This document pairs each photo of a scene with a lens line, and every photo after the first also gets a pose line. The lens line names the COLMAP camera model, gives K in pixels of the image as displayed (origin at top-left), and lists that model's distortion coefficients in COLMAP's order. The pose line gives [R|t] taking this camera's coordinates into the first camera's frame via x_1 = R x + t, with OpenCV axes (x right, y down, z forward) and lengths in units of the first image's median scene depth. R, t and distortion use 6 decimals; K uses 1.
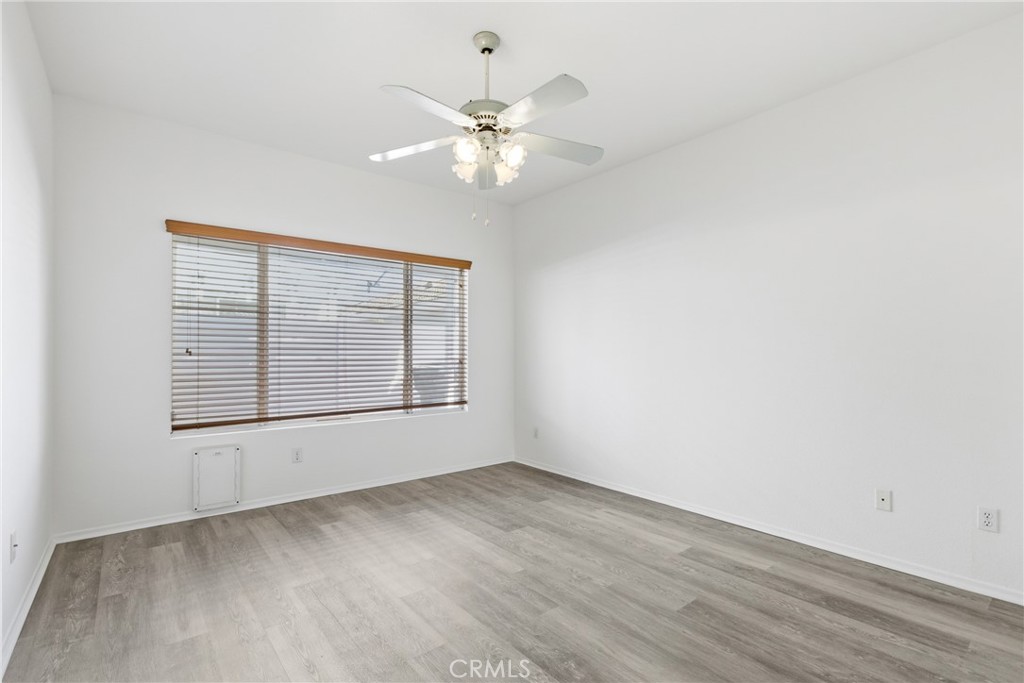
lens RADIAL K [[470.6, 0, 514.1], [0, 470.6, 344.6], [0, 0, 1]] dist [0.001645, 0.000298]
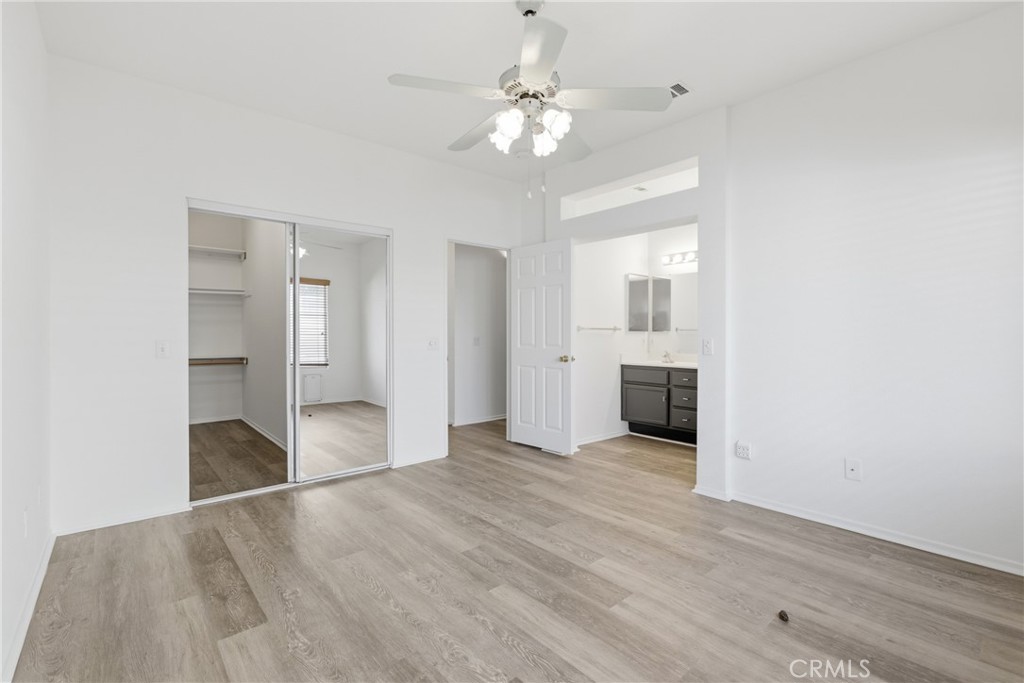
lens RADIAL K [[470.6, 0, 510.4], [0, 470.6, 339.3], [0, 0, 1]] dist [0.001645, 0.000298]
pose [[-0.999554, -0.000322, -0.029859, 0.009261], [0.000081, 0.999909, -0.013494, 0.044661], [0.029860, -0.013490, -0.999463, 2.027719]]
